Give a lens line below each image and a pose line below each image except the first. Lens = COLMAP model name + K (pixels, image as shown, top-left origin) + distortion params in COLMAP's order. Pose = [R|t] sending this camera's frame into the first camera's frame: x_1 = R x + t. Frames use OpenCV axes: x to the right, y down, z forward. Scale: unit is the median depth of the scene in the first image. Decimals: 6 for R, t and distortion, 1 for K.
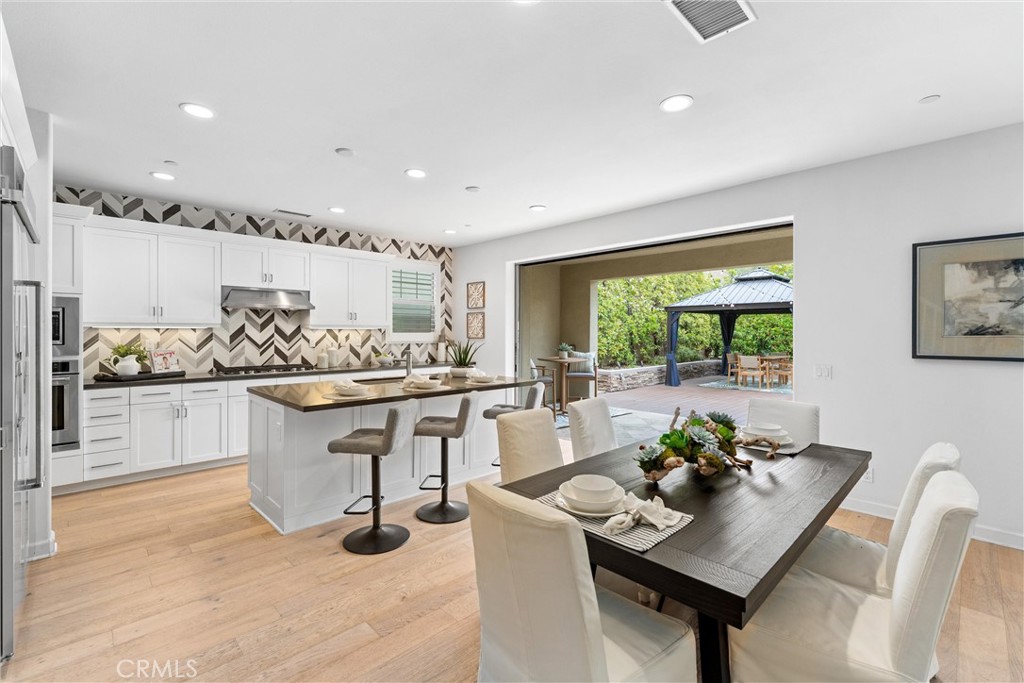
lens RADIAL K [[428.2, 0, 511.2], [0, 428.2, 331.7], [0, 0, 1]] dist [-0.009689, 0.000887]
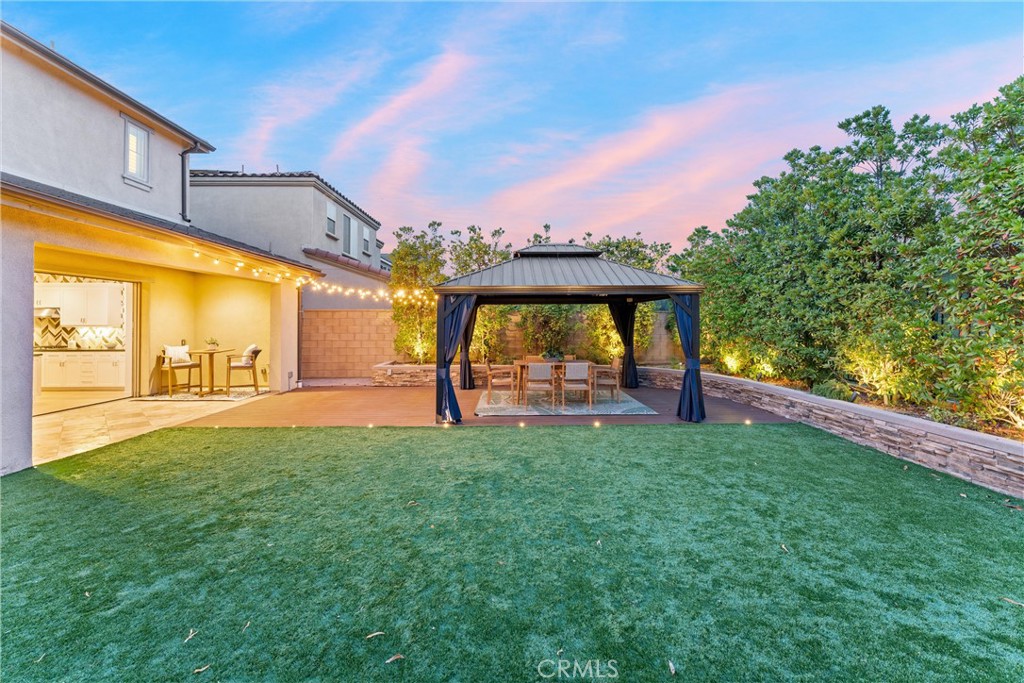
lens RADIAL K [[410.1, 0, 509.3], [0, 410.1, 321.4], [0, 0, 1]] dist [-0.001766, 0.000170]
pose [[0.748841, -0.005072, -0.662731, 2.096032], [0.001925, 0.999983, -0.005477, -0.018725], [0.662747, 0.002826, 0.748838, 0.902778]]
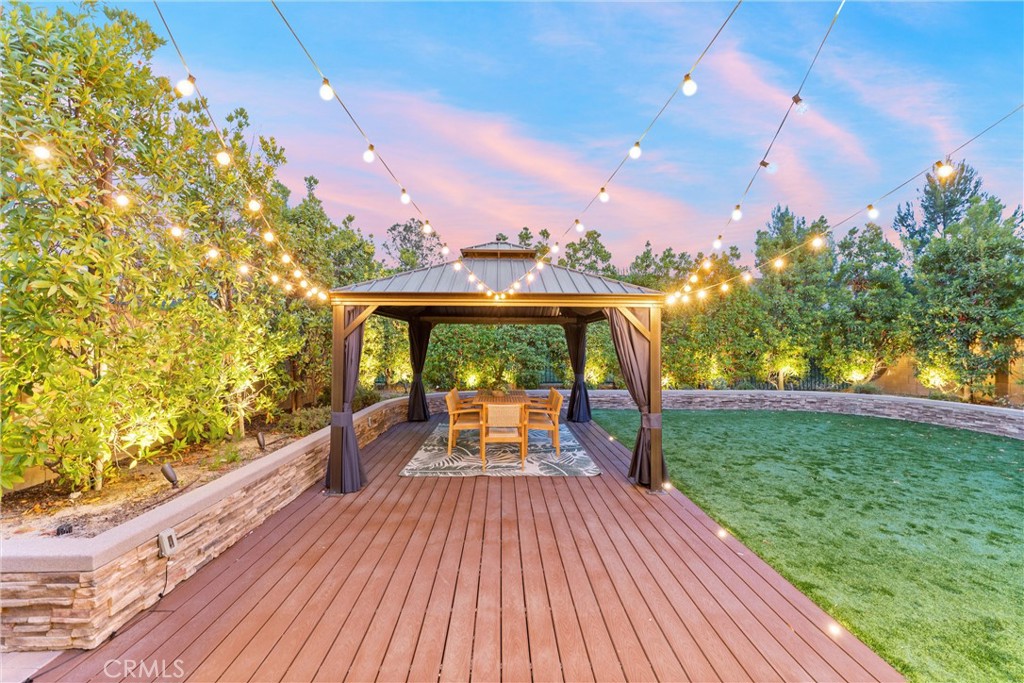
lens RADIAL K [[410.1, 0, 512.4], [0, 410.1, 346.0], [0, 0, 1]] dist [-0.001766, 0.000170]
pose [[0.668168, 0.000137, 0.744010, 0.412156], [-0.003771, 0.999988, 0.003203, -0.023695], [-0.744001, -0.004946, 0.668160, 1.324299]]
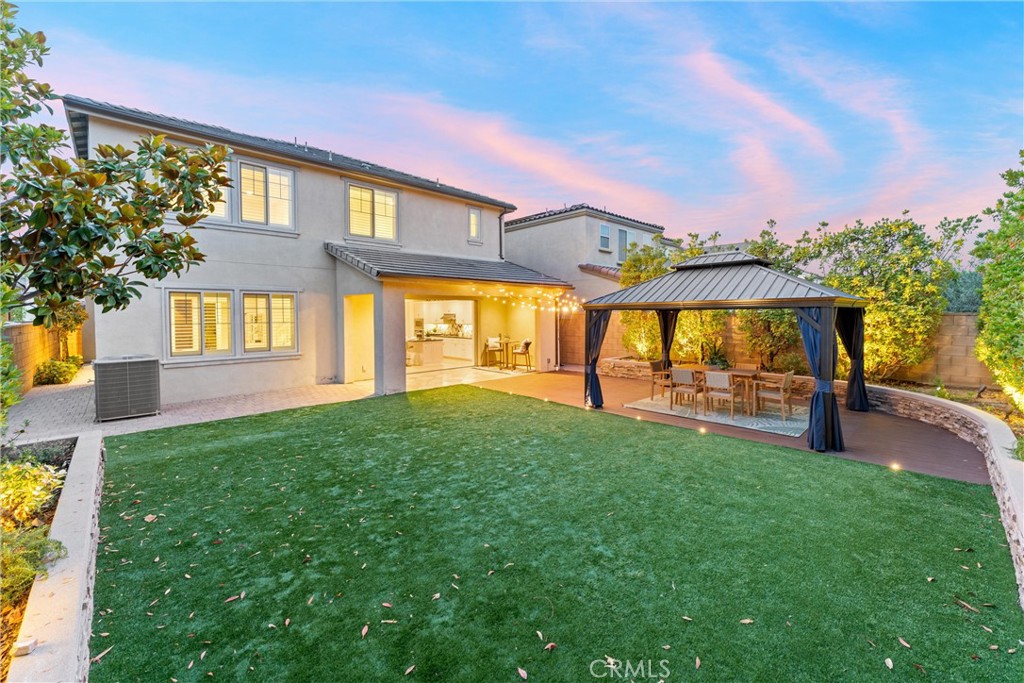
lens RADIAL K [[410.1, 0, 519.8], [0, 410.1, 332.3], [0, 0, 1]] dist [-0.001766, 0.000170]
pose [[0.029795, 0.045090, -0.998538, 2.712824], [0.005339, 0.998961, 0.045269, -0.088359], [0.999542, -0.006680, 0.029524, 1.336762]]
